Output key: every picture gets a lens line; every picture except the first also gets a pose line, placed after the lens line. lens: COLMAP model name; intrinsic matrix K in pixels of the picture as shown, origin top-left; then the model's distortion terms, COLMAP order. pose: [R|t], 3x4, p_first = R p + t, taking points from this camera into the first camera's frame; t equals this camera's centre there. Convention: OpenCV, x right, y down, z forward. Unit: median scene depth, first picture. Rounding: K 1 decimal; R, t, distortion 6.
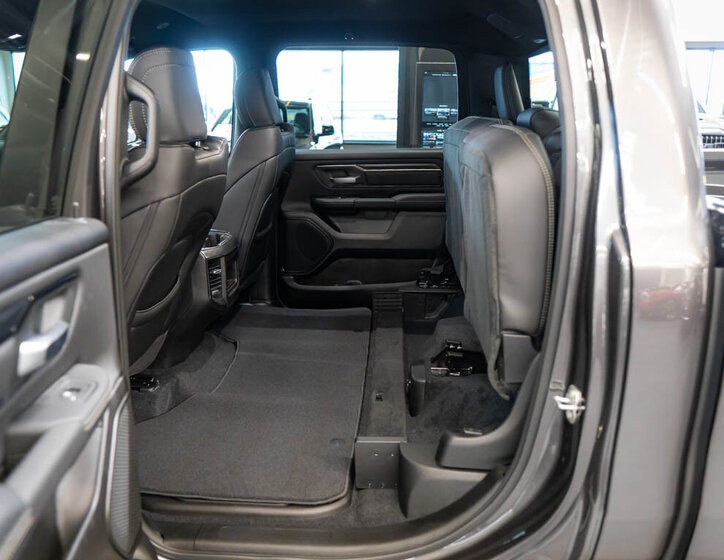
lens RADIAL K [[631.1, 0, 371.5], [0, 631.1, 280.0], [0, 0, 1]] dist [-0.008069, -0.000523]
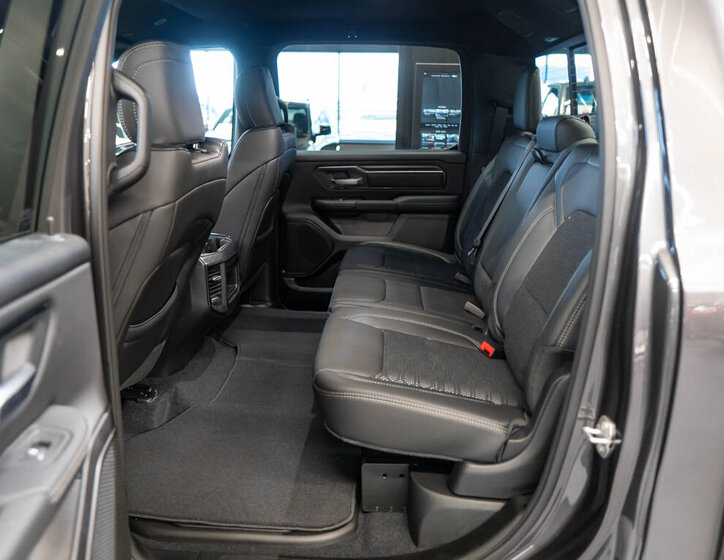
lens RADIAL K [[594.0, 0, 365.2], [0, 594.0, 287.9], [0, 0, 1]] dist [-0.001720, -0.003643]
pose [[0.999989, 0.004481, 0.001238, -0.024339], [-0.004513, 0.999626, 0.026981, -0.032381], [-0.001116, -0.026986, 0.999635, 0.118748]]
